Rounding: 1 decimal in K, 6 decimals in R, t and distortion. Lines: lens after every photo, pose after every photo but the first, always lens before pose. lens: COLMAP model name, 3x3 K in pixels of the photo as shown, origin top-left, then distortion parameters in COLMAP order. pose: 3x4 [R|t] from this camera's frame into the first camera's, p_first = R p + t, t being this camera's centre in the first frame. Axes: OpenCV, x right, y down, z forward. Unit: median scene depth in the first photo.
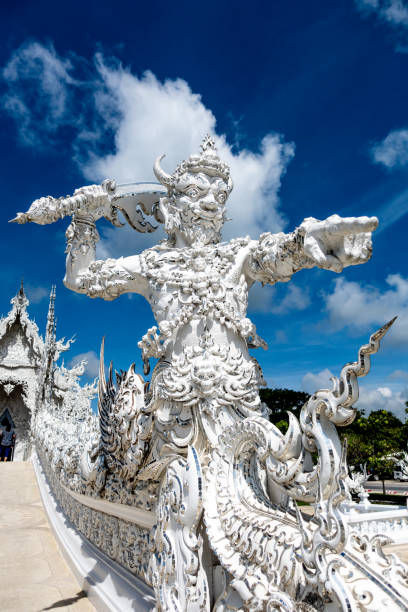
lens RADIAL K [[412.6, 0, 204.0], [0, 412.6, 307.1], [0, 0, 1]] dist [-0.002731, -0.020476]
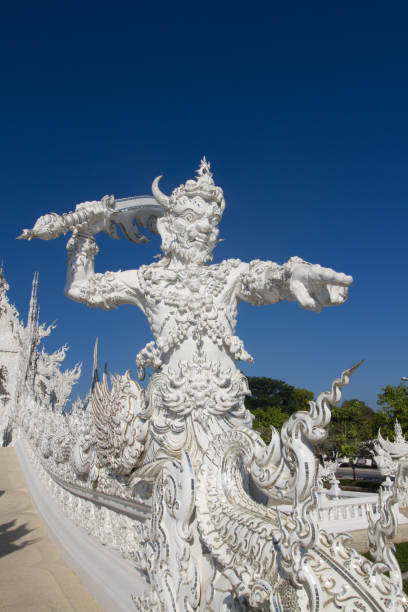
lens RADIAL K [[412.6, 0, 203.8], [0, 412.6, 310.5], [0, 0, 1]] dist [-0.002731, -0.020476]
pose [[0.998590, 0.025243, 0.046695, -0.034919], [-0.027174, 0.998783, 0.041171, -0.081402], [-0.045598, -0.042382, 0.998060, -0.100276]]
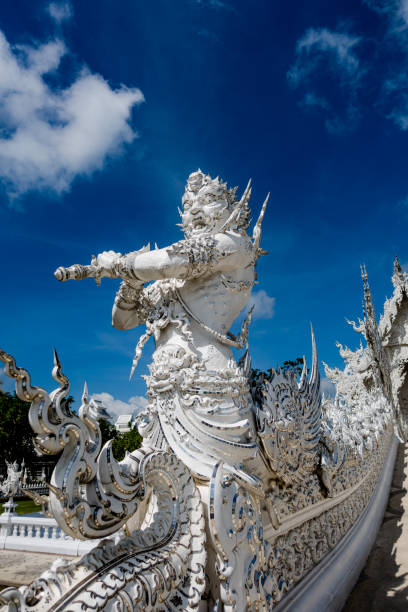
lens RADIAL K [[412.6, 0, 205.5], [0, 412.6, 304.7], [0, 0, 1]] dist [-0.002731, -0.020476]
pose [[0.635968, -0.245716, -0.731552, -0.424276], [0.281823, 0.956432, -0.076249, -0.094393], [0.718415, -0.157677, 0.677509, -0.056799]]
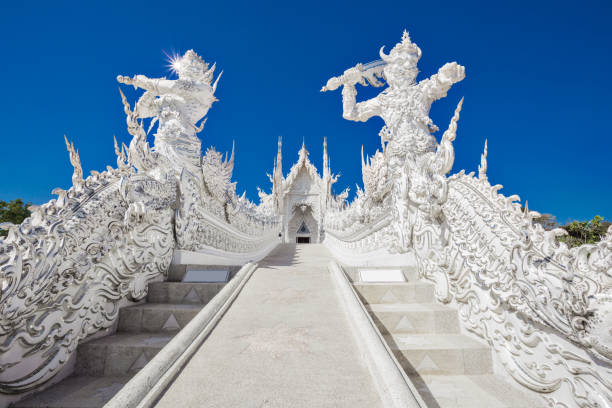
lens RADIAL K [[310.1, 0, 306.6], [0, 310.1, 202.2], [0, 0, 1]] dist [-0.052458, 0.002391]
pose [[0.916870, -0.045659, -0.396566, 0.136217], [0.105298, 0.985915, 0.129936, 0.191954], [0.385048, -0.160892, 0.908764, -0.783040]]
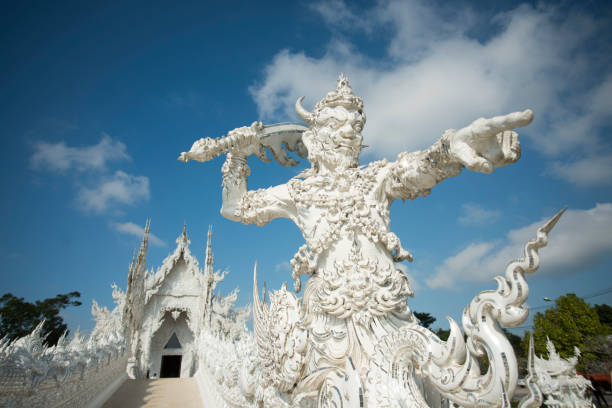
lens RADIAL K [[350.9, 0, 305.2], [0, 350.9, 203.5], [0, 0, 1]] dist [-0.050599, 0.009609]
pose [[0.995149, -0.057628, -0.079730, -0.039428], [0.048991, 0.993122, -0.106339, 0.037228], [0.085309, 0.101917, 0.991128, 0.079269]]
